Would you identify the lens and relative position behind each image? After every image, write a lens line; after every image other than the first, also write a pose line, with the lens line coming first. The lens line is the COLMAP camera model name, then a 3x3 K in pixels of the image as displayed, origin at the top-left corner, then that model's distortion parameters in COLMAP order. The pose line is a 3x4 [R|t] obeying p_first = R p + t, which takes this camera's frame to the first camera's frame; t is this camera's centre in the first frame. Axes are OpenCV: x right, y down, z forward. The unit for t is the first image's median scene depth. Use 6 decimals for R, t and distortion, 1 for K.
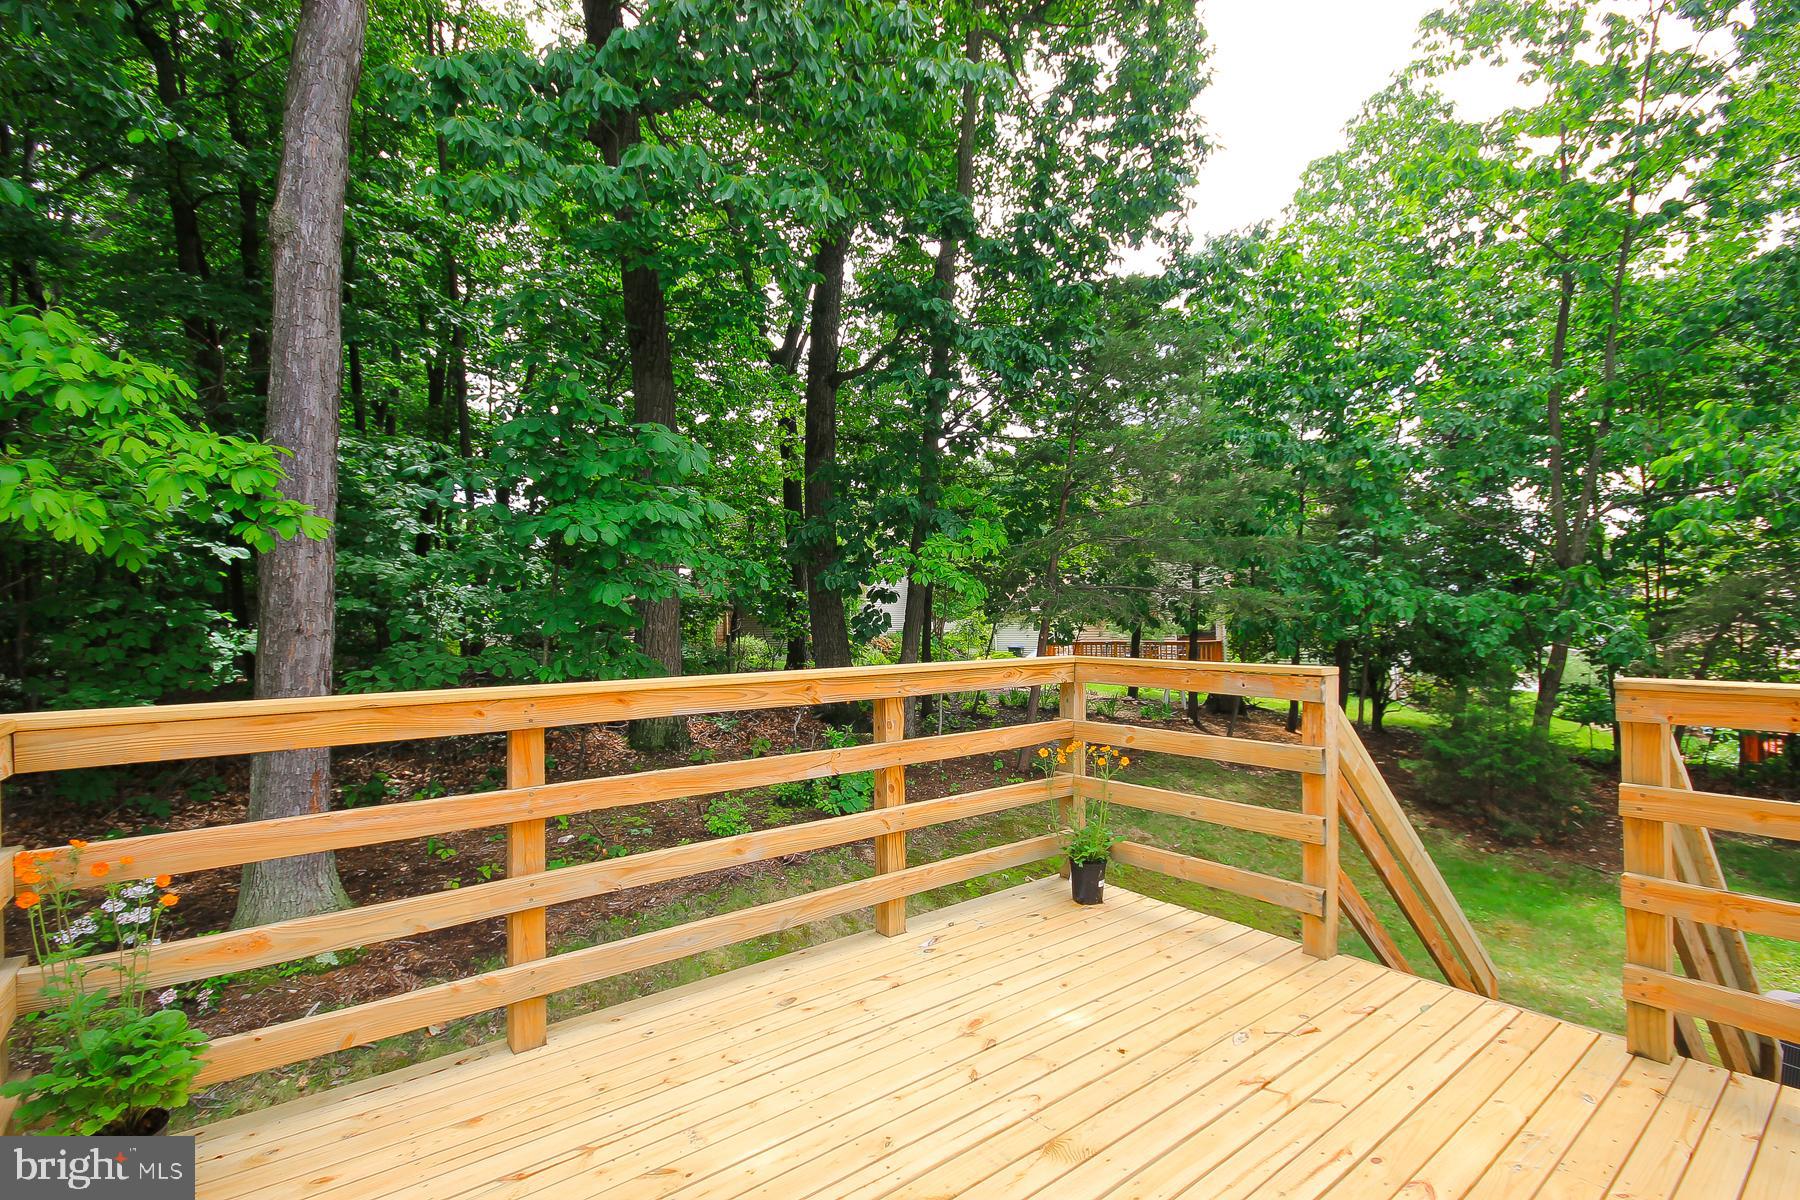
lens RADIAL K [[830.0, 0, 900.0], [0, 830.0, 600.0], [0, 0, 1]] dist [0.001182, 0.000059]
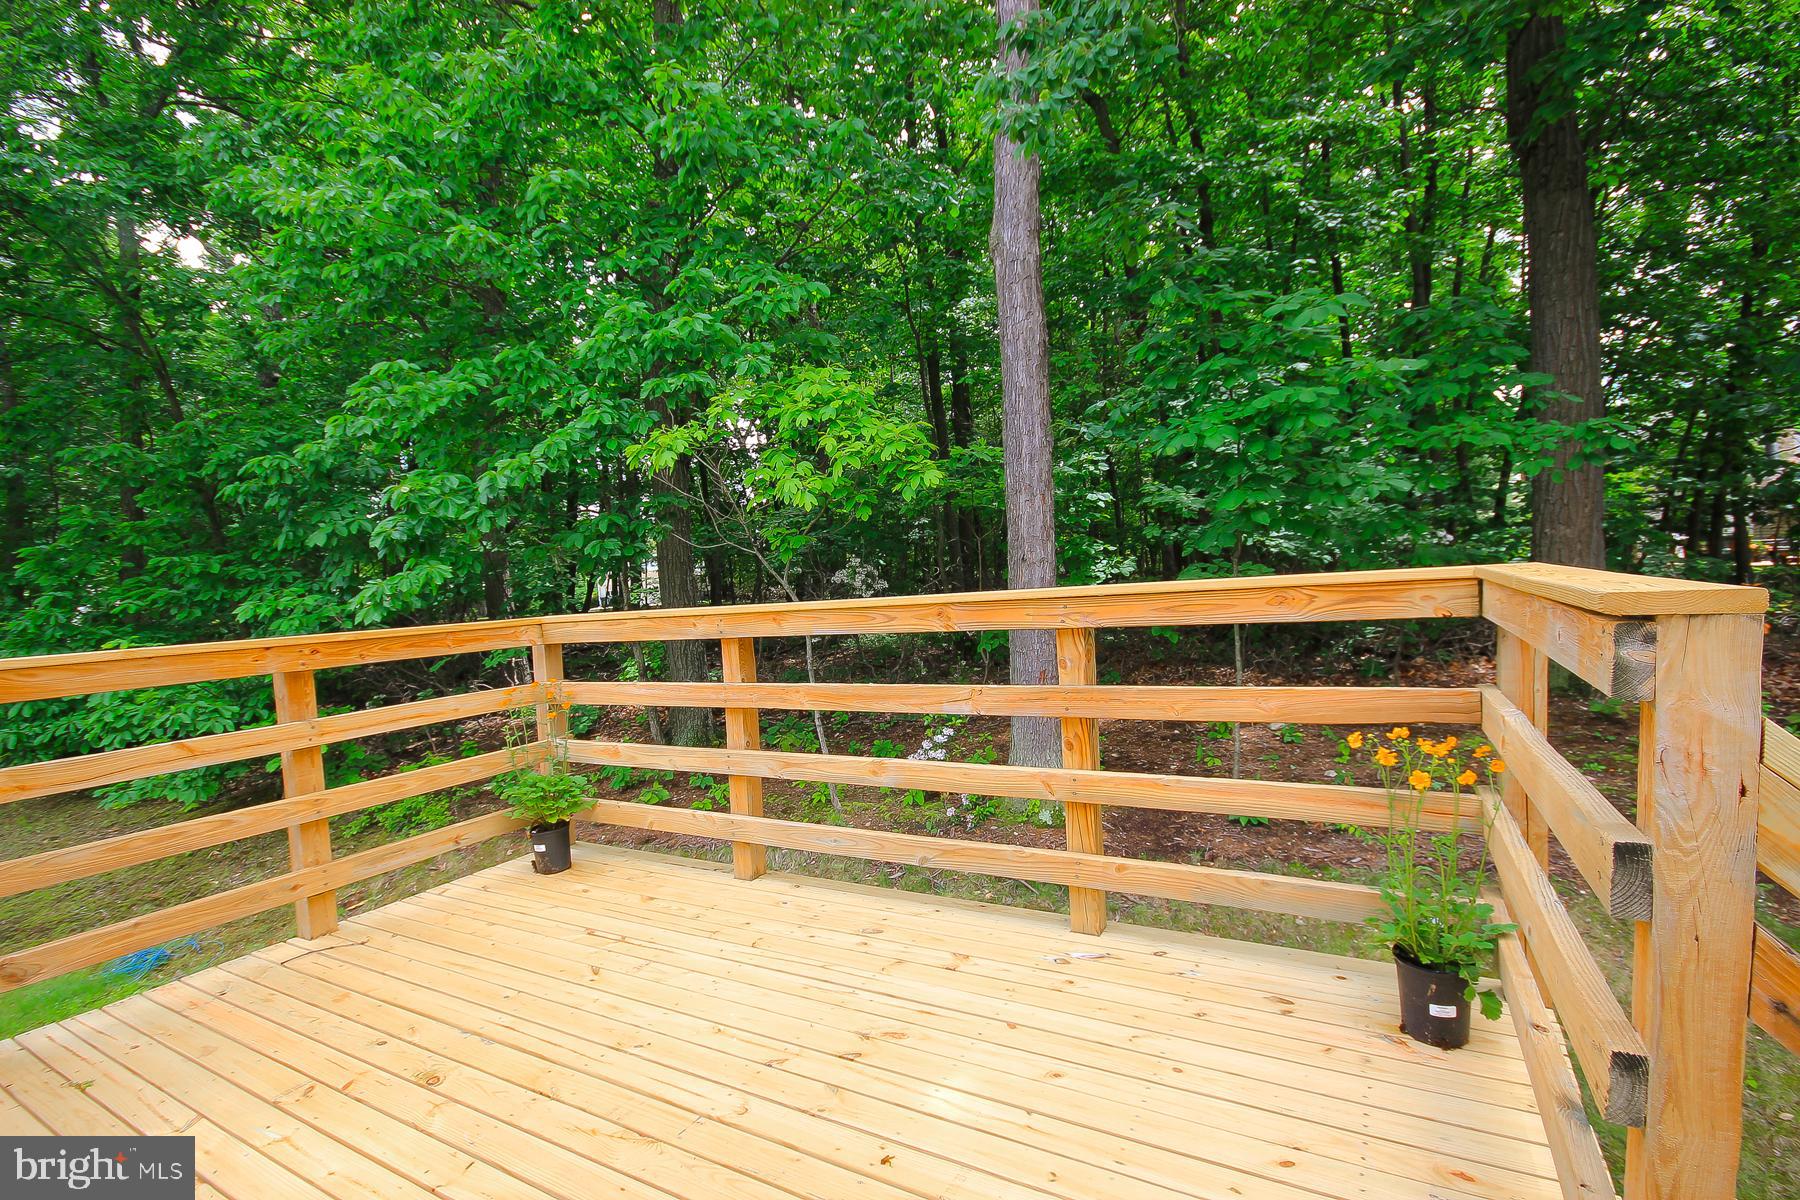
lens RADIAL K [[830.0, 0, 900.0], [0, 830.0, 600.0], [0, 0, 1]] dist [0.001182, 0.000059]
pose [[0.376440, 0.011033, -0.926375, 0.848788], [0.079895, 0.995817, 0.044326, 0.060864], [0.922989, -0.090699, 0.373984, 0.764812]]
